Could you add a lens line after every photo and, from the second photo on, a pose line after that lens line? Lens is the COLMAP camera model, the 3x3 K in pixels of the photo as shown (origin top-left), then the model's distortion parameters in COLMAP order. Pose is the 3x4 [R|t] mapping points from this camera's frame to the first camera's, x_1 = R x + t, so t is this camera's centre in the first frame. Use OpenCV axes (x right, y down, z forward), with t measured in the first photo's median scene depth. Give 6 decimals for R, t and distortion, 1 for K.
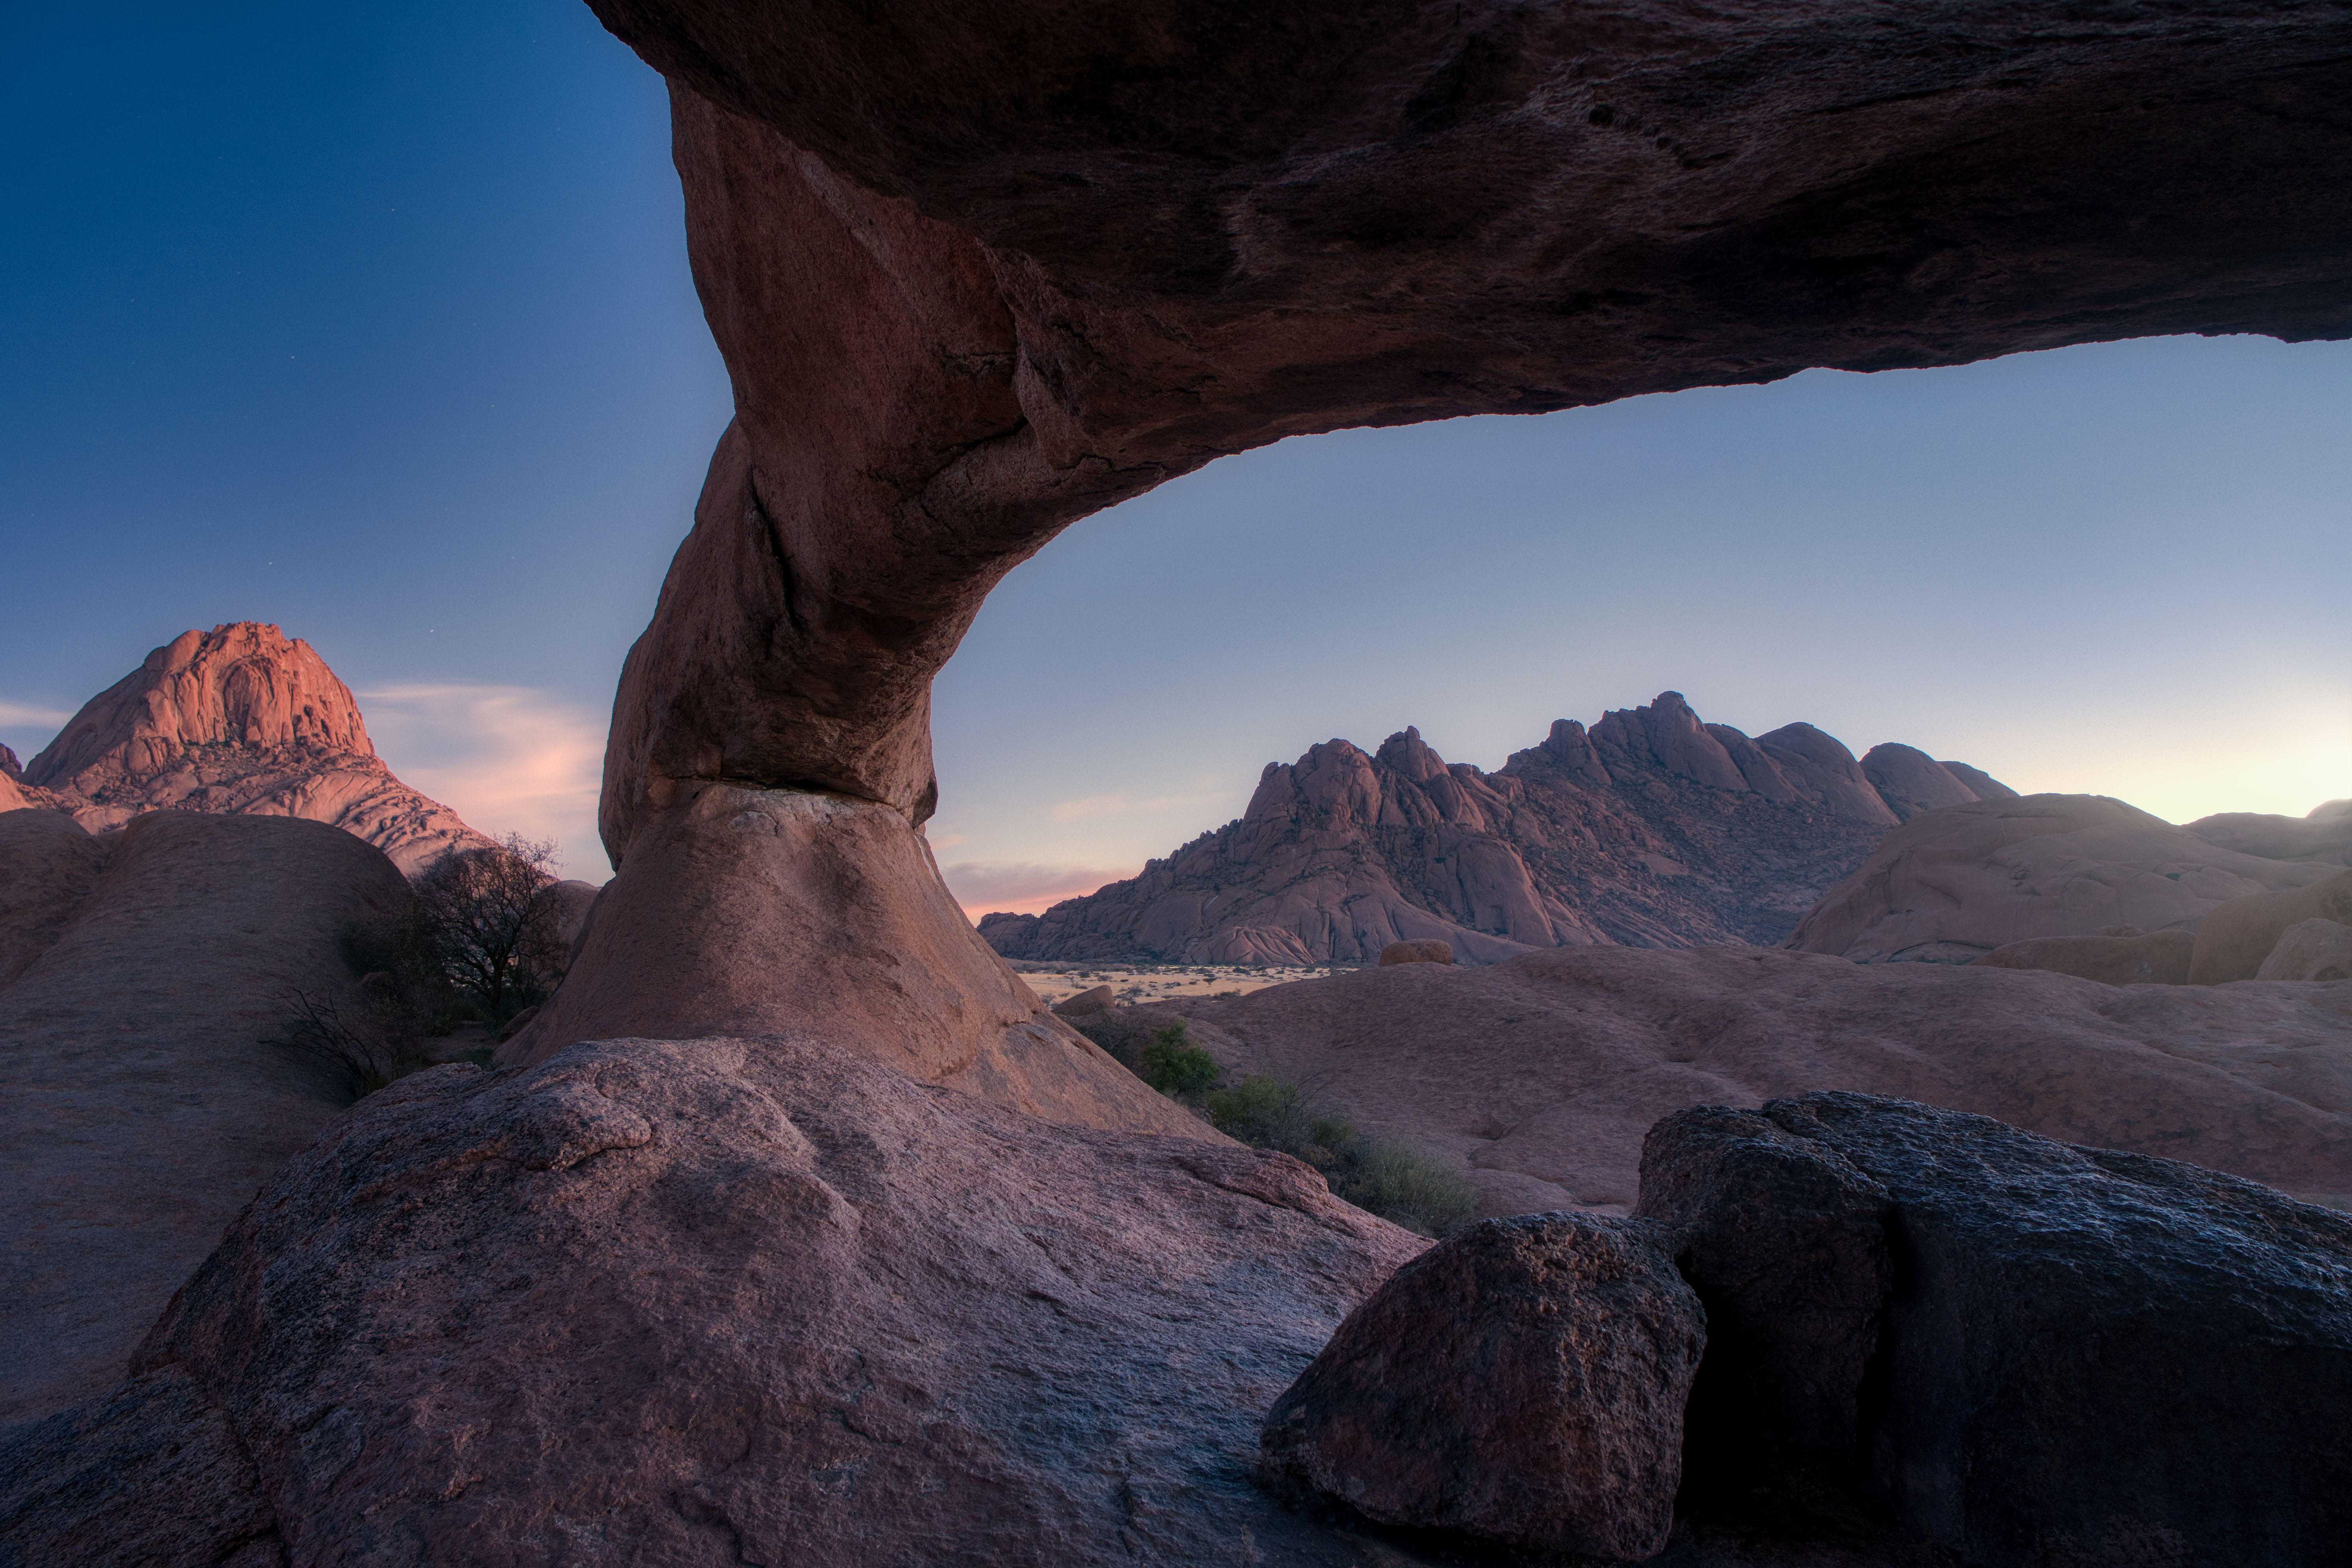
lens RADIAL K [[1224.0, 0, 1168.4], [0, 1224.0, 779.5], [0, 0, 1]] dist [-0.103711, 0.032457]
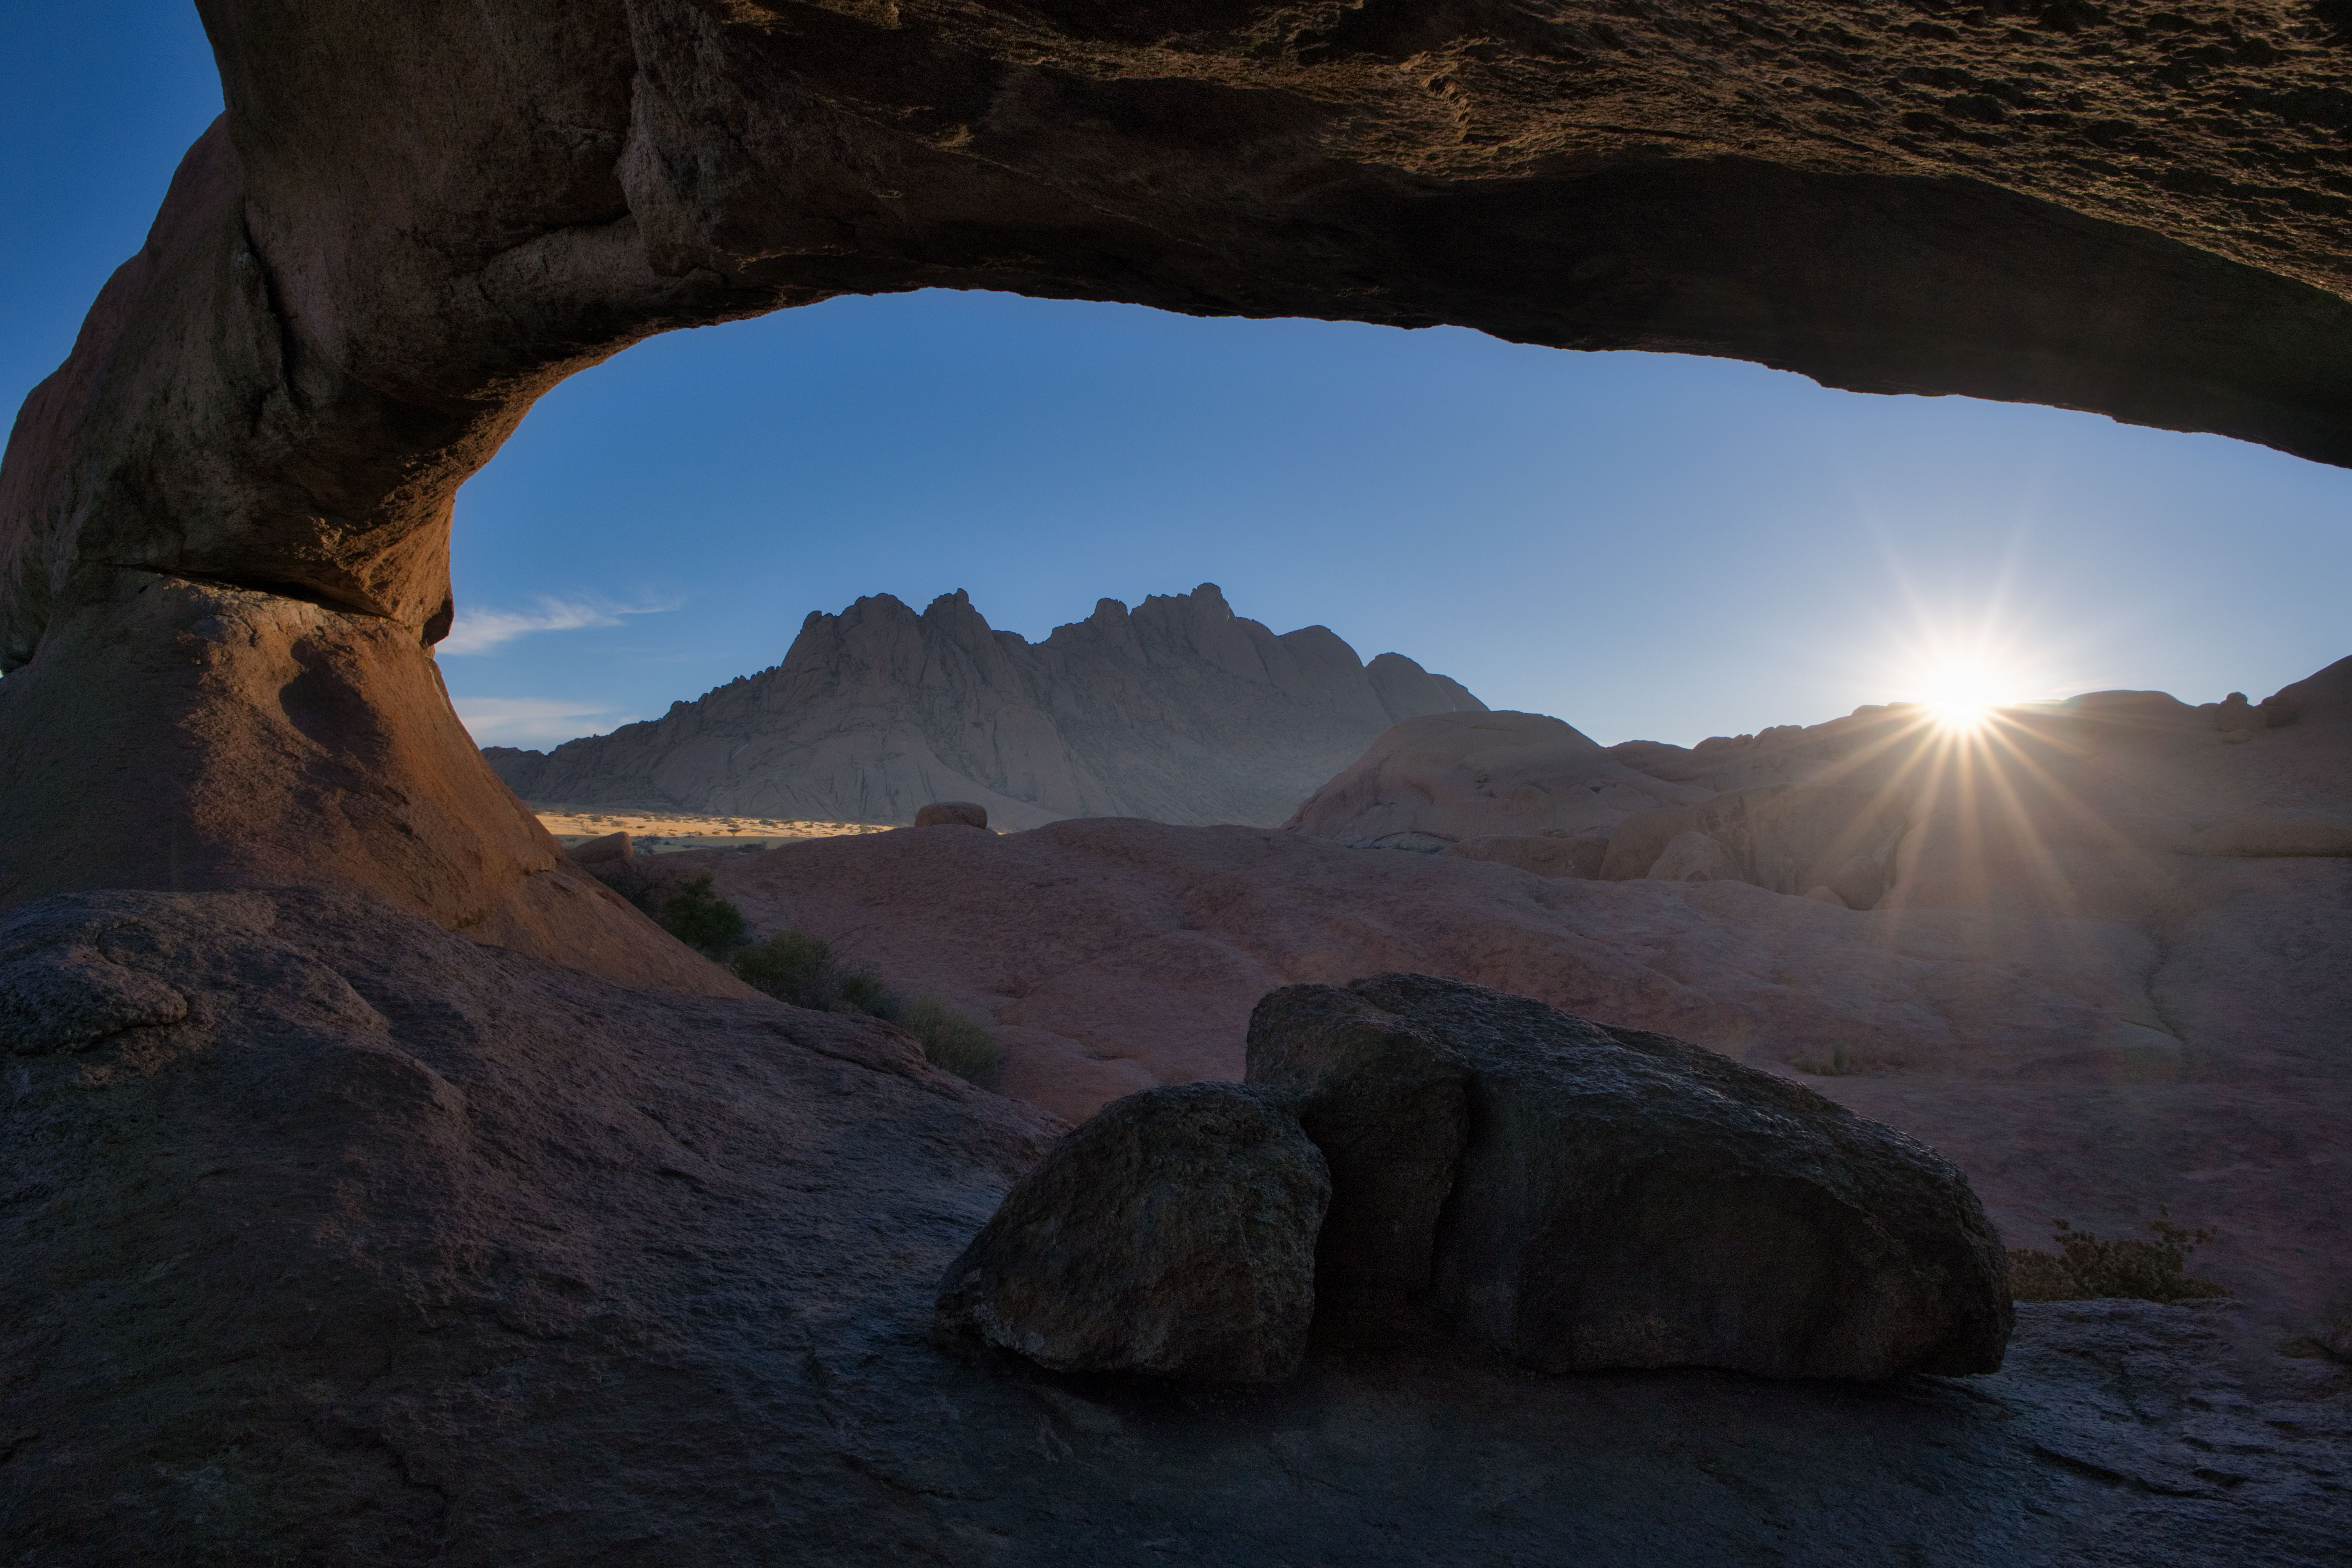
lens RADIAL K [[1224.0, 0, 1168.4], [0, 1224.0, 779.5], [0, 0, 1]] dist [-0.103711, 0.032457]
pose [[0.928216, 0.058398, 0.367431, -0.069418], [-0.099704, 0.990525, 0.094445, -0.007408], [-0.358434, -0.124300, 0.925243, 0.009425]]
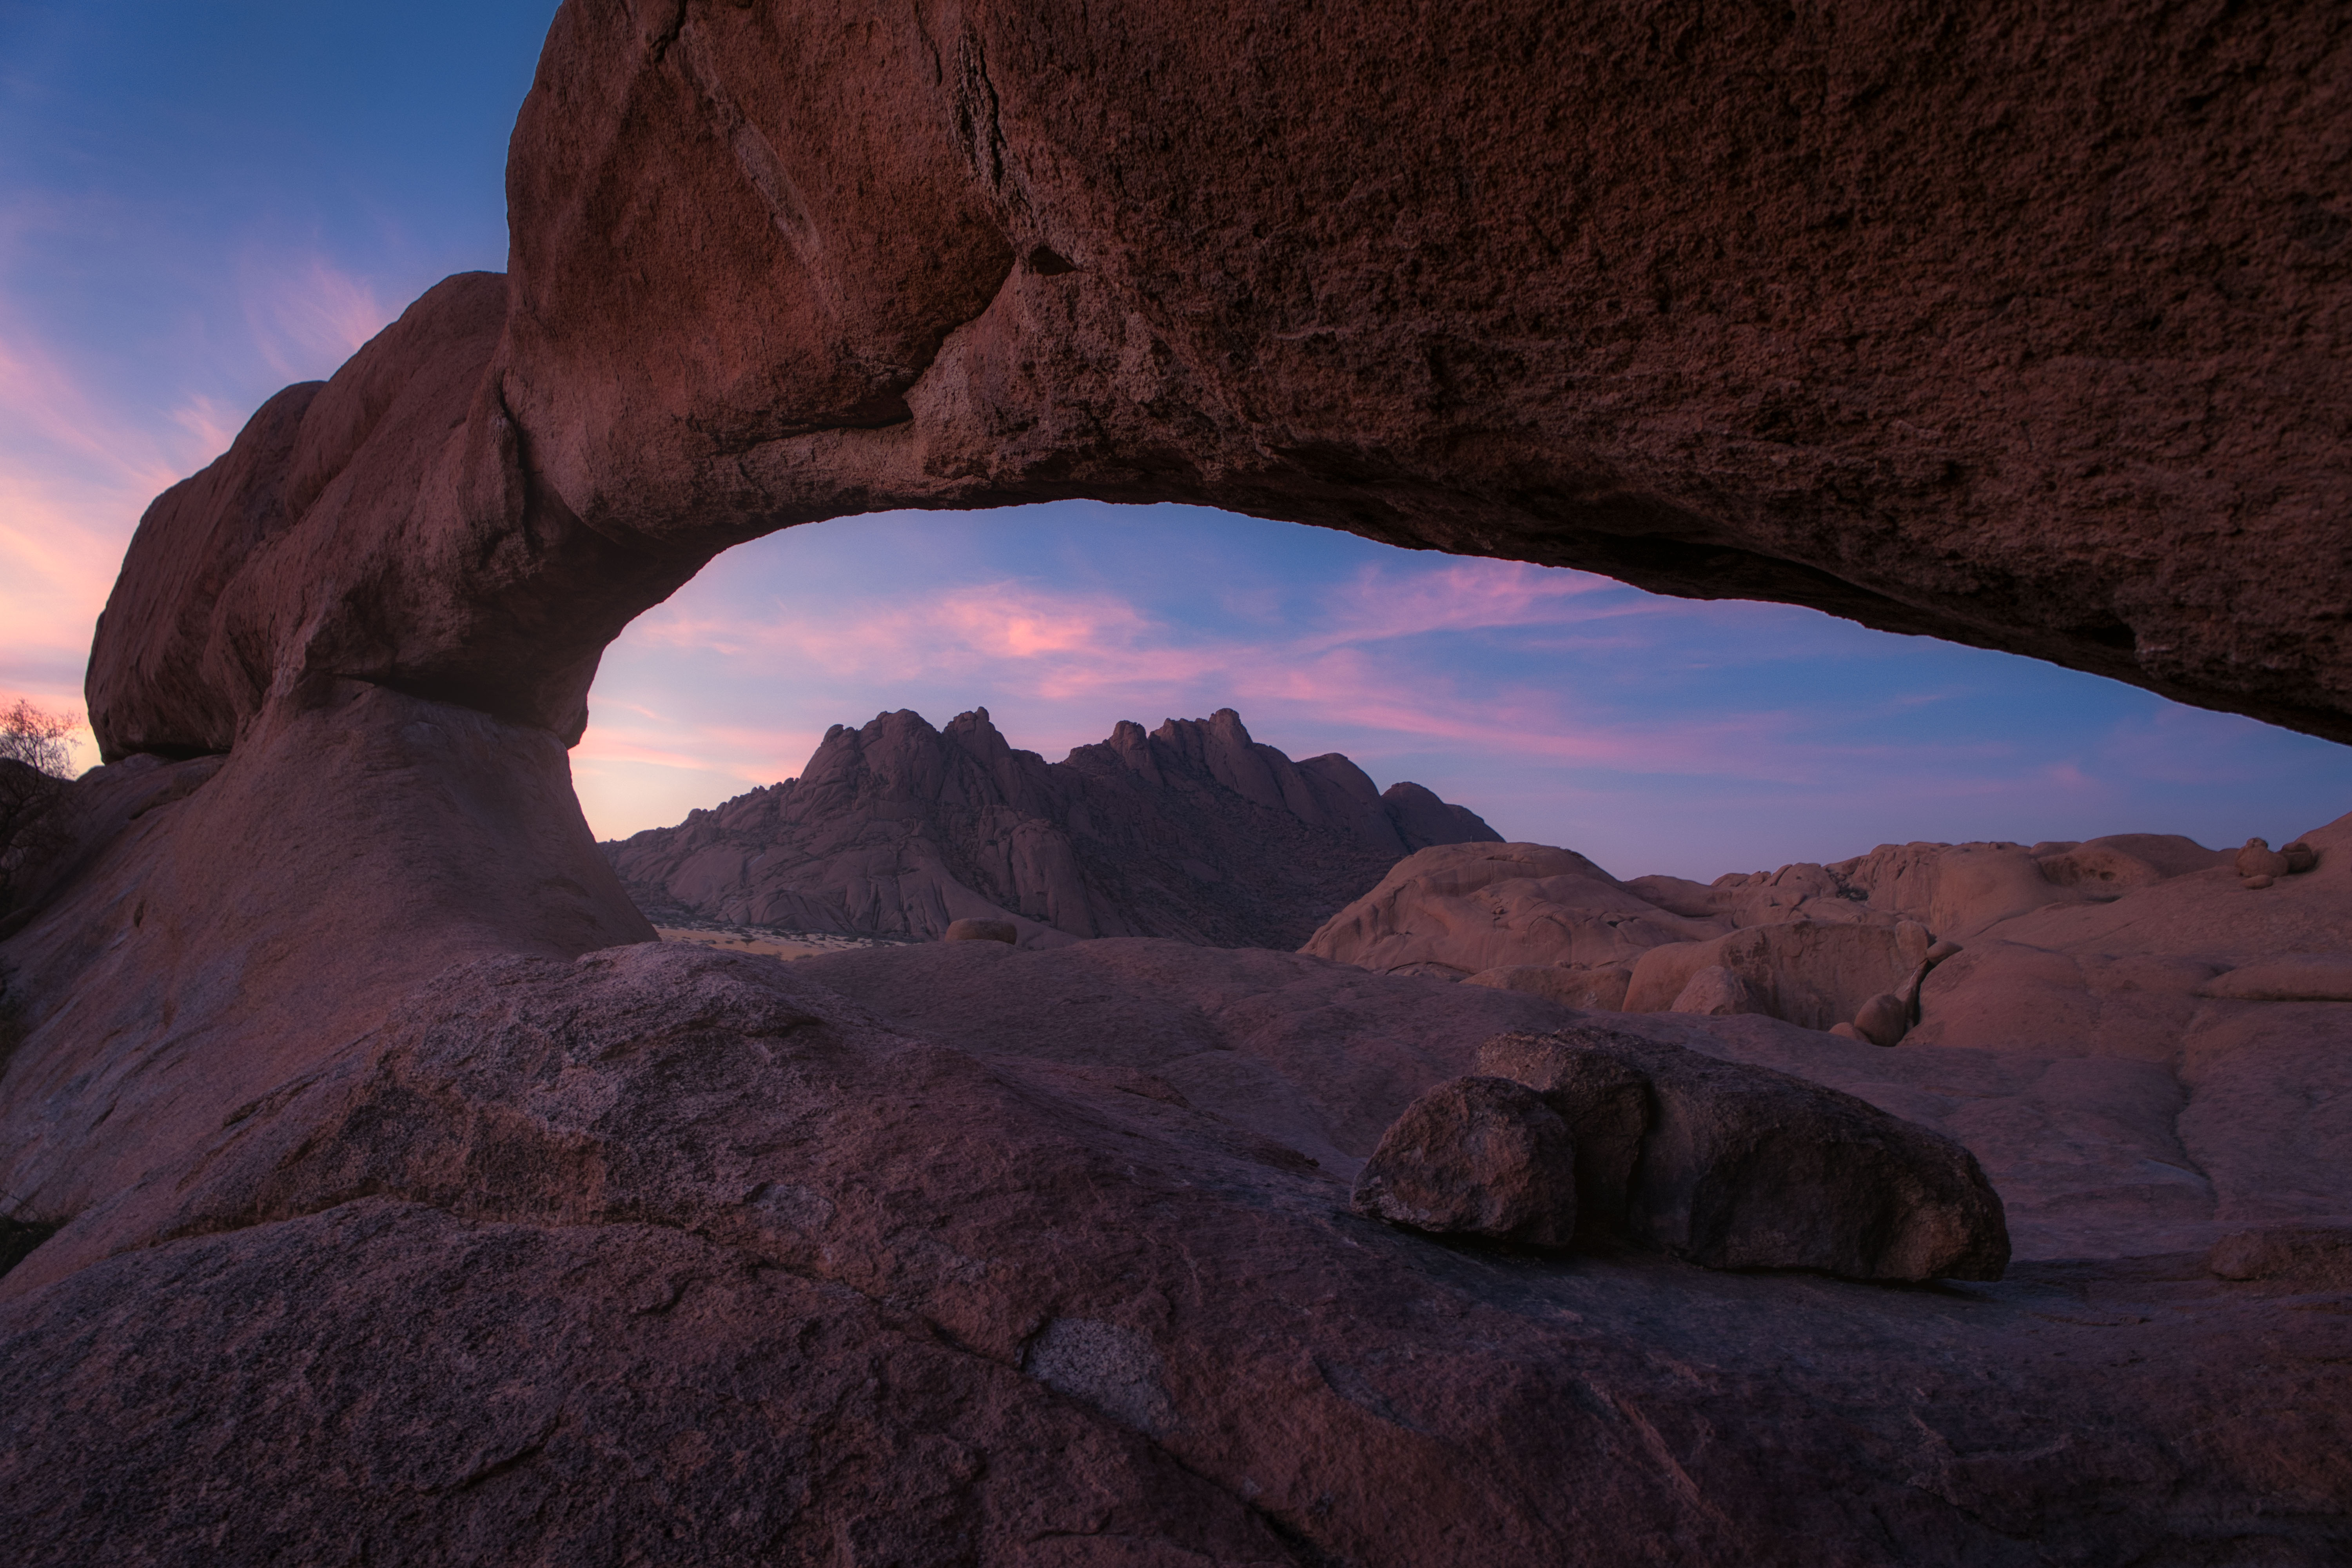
lens RADIAL K [[1224.0, 0, 1168.4], [0, 1224.0, 779.5], [0, 0, 1]] dist [-0.103711, 0.032457]
pose [[0.930376, 0.120239, 0.346328, -0.402924], [-0.126755, 0.991927, -0.003864, 0.002955], [-0.343997, -0.040304, 0.938105, -0.240545]]
